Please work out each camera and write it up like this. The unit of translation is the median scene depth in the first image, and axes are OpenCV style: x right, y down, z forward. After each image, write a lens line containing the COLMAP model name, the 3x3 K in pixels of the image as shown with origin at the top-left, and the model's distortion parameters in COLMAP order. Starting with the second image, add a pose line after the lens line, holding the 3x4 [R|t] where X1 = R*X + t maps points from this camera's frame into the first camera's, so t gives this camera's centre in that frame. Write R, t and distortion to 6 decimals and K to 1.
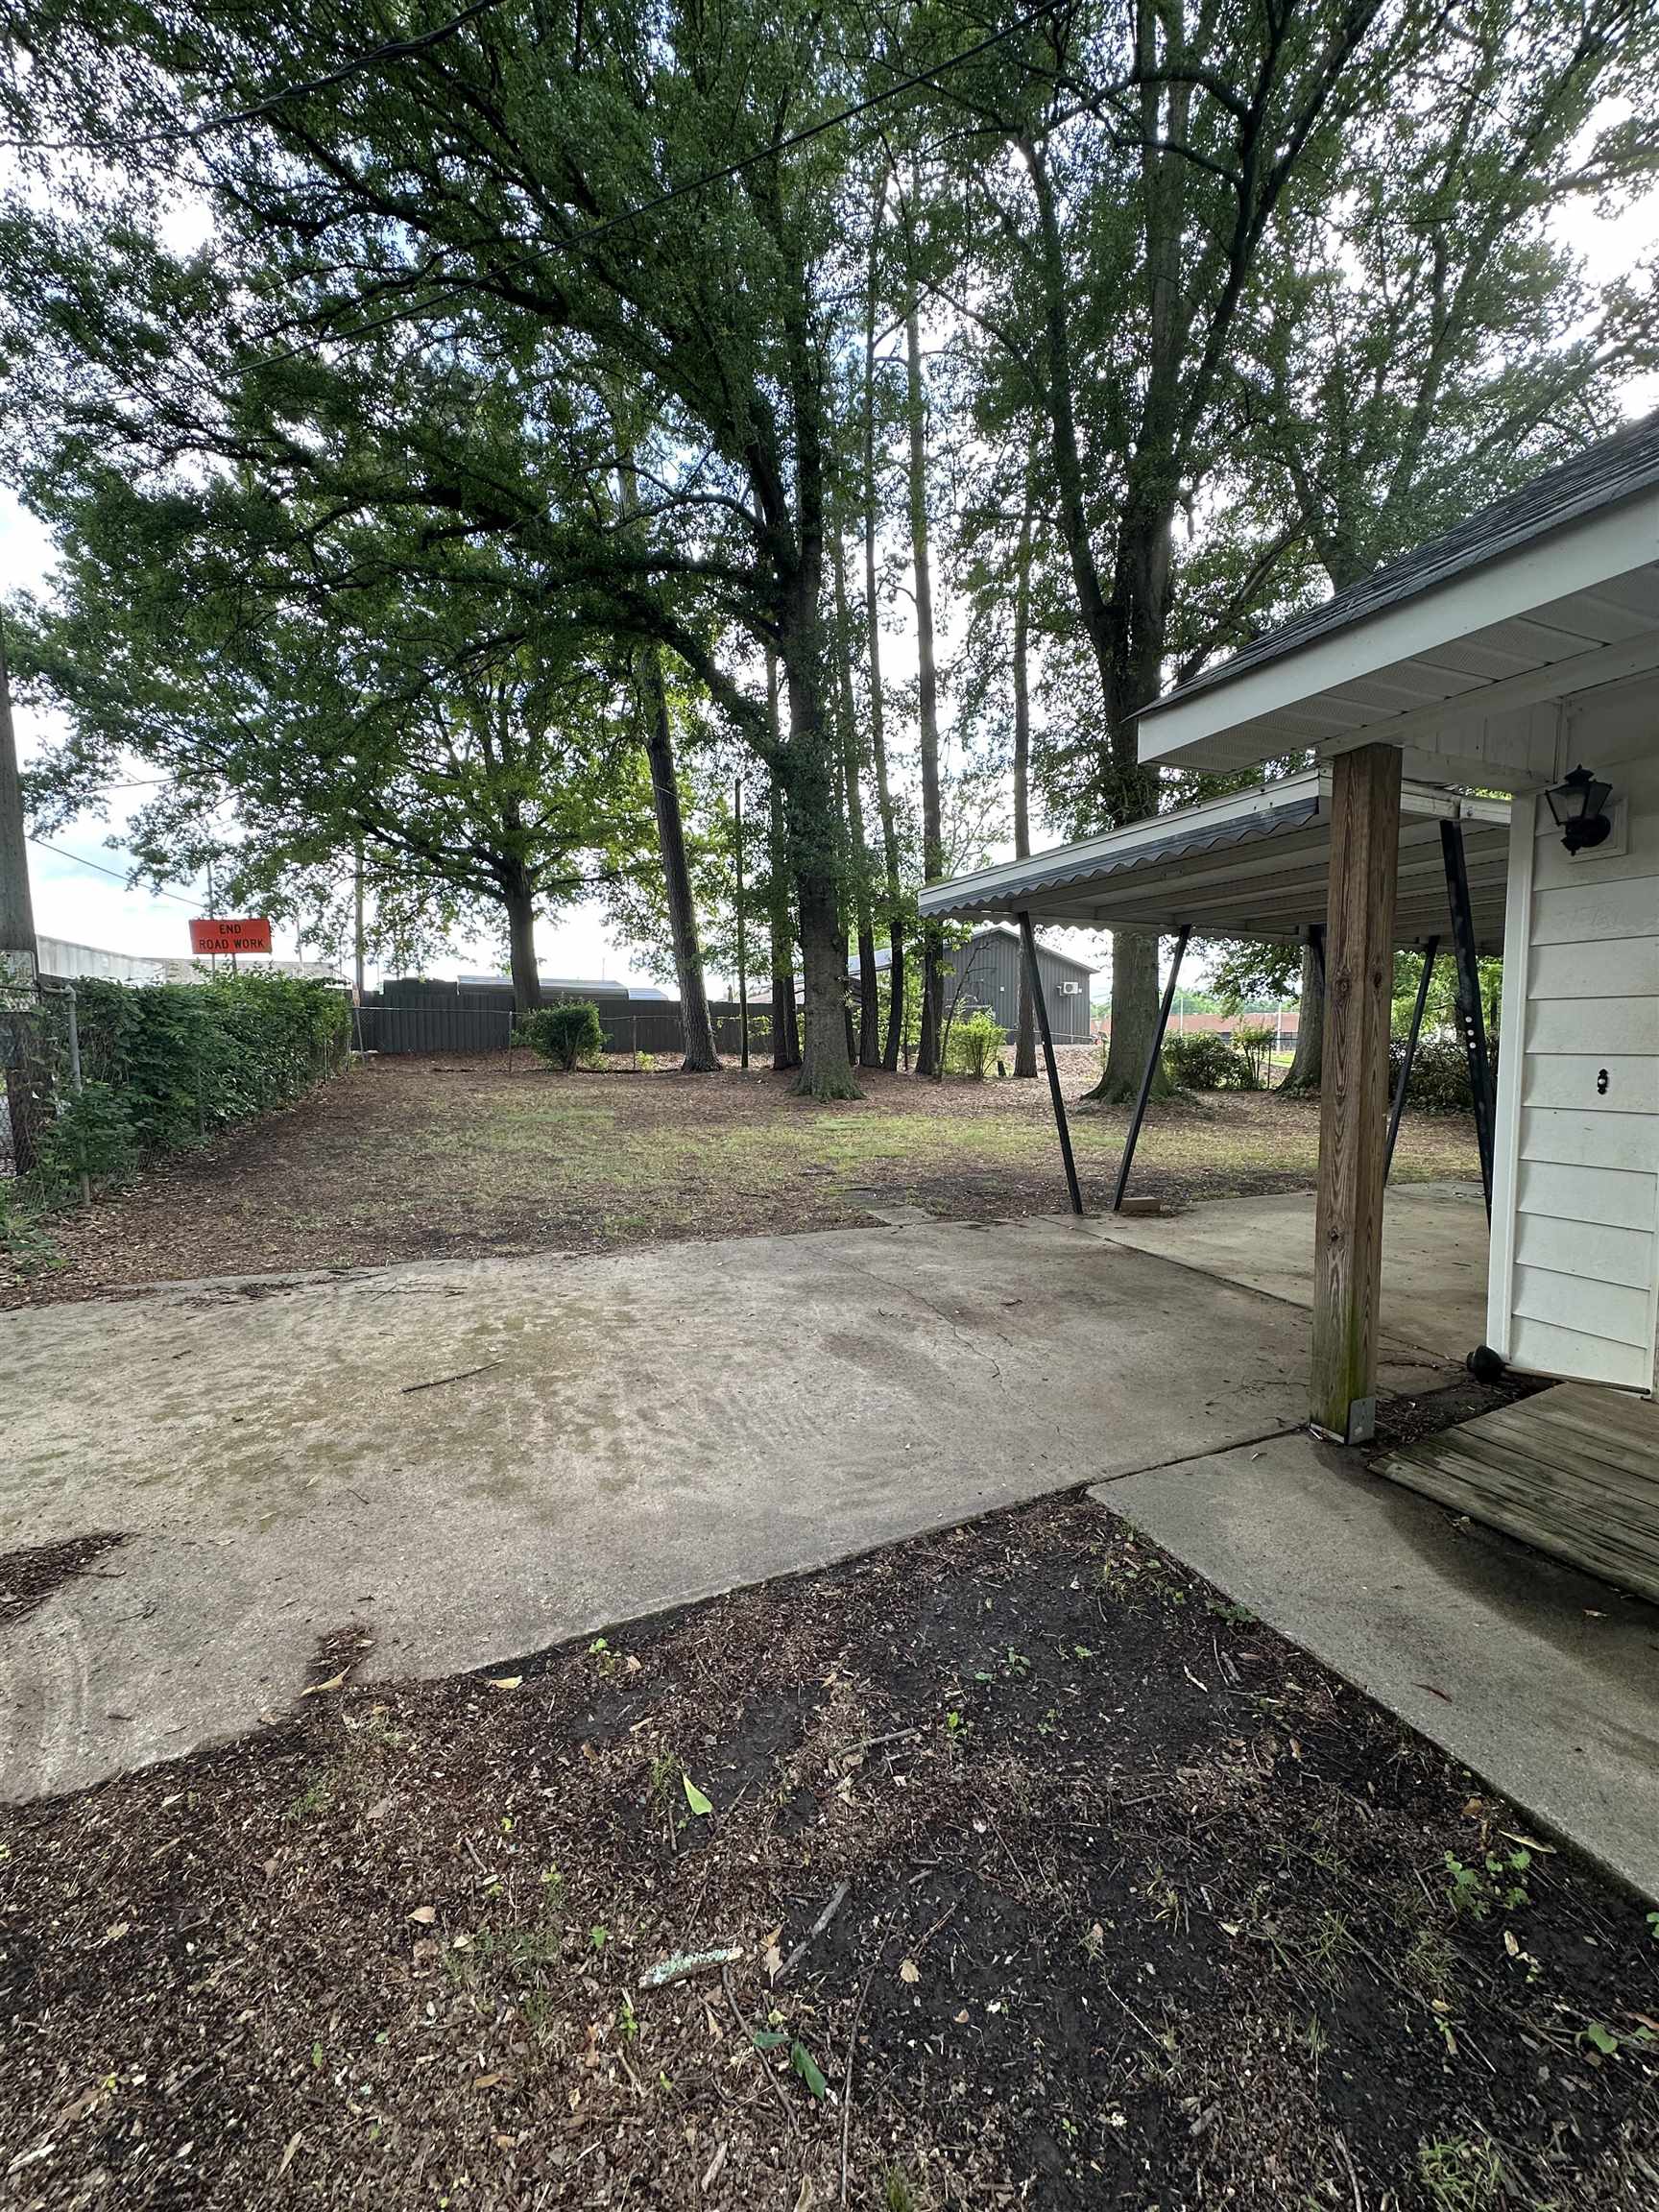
lens RADIAL K [[886.8, 0, 828.4], [0, 886.8, 1108.2], [0, 0, 1]] dist [-0.003213, 0.001166]
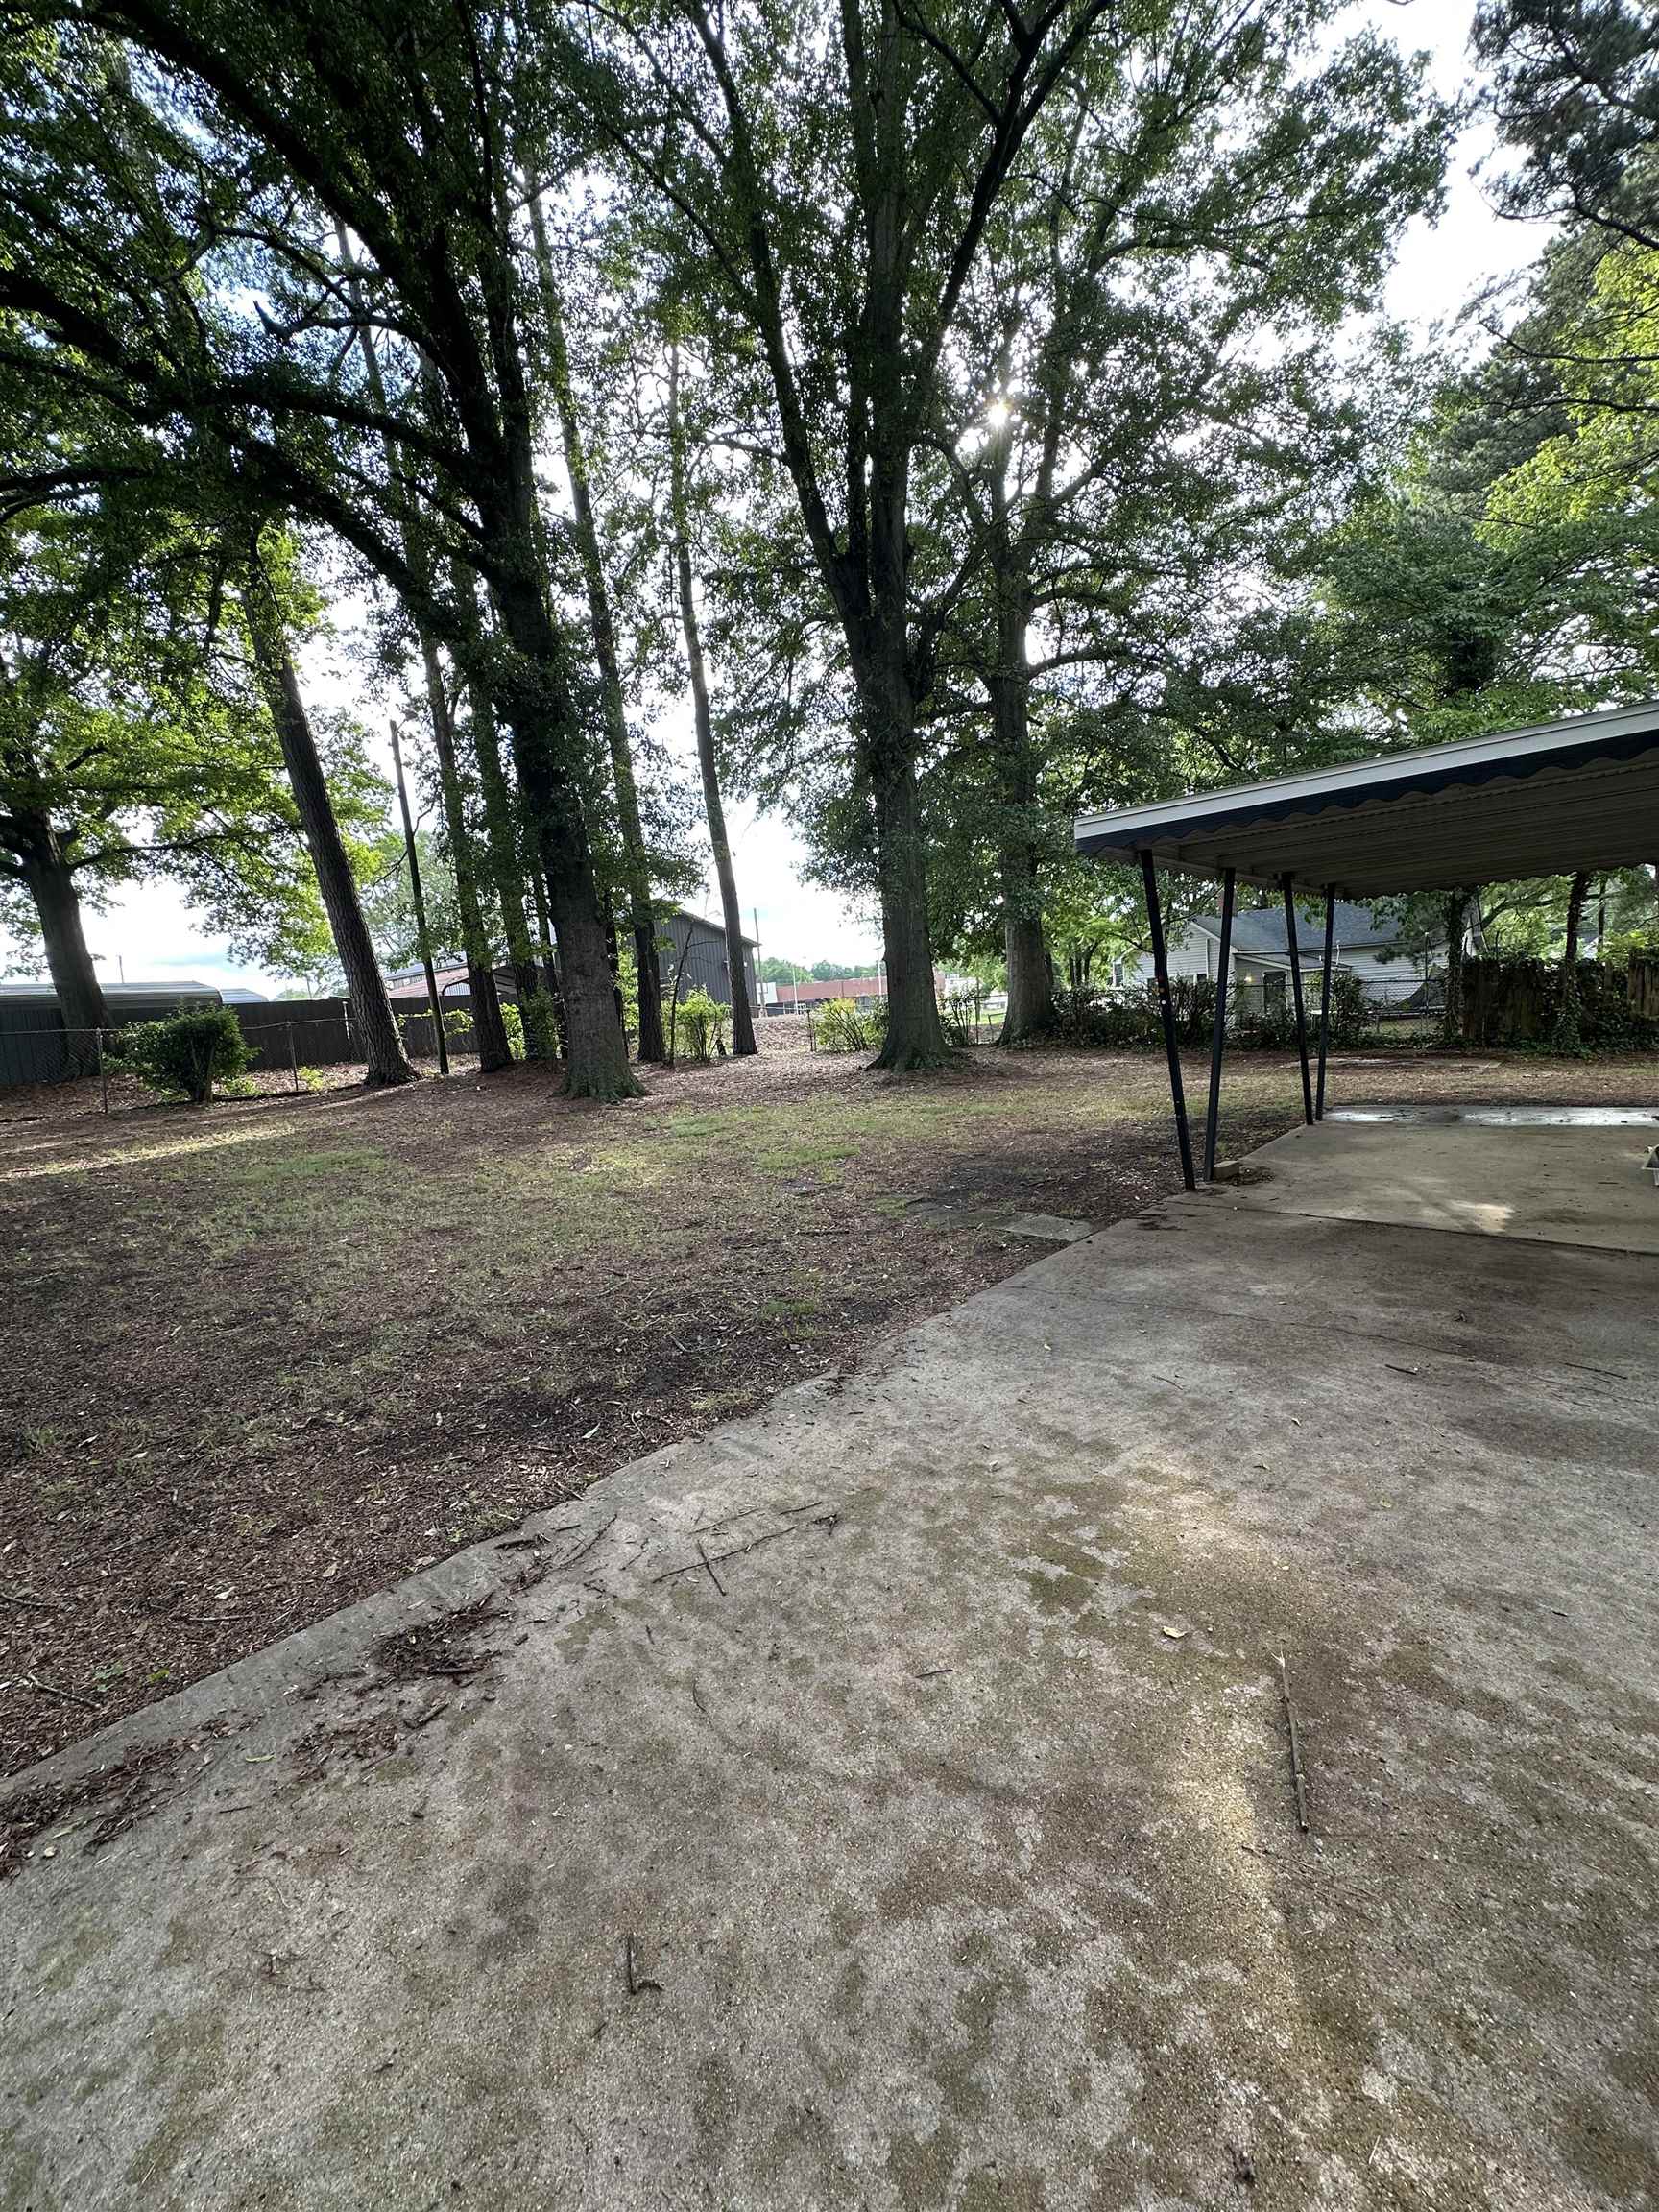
lens RADIAL K [[886.8, 0, 830.7], [0, 886.8, 1104.5], [0, 0, 1]] dist [-0.003213, 0.001166]
pose [[0.901756, -0.116129, 0.416354, -0.474450], [0.108600, 0.993206, 0.041813, -0.051387], [-0.418381, 0.007511, 0.908240, 0.389384]]
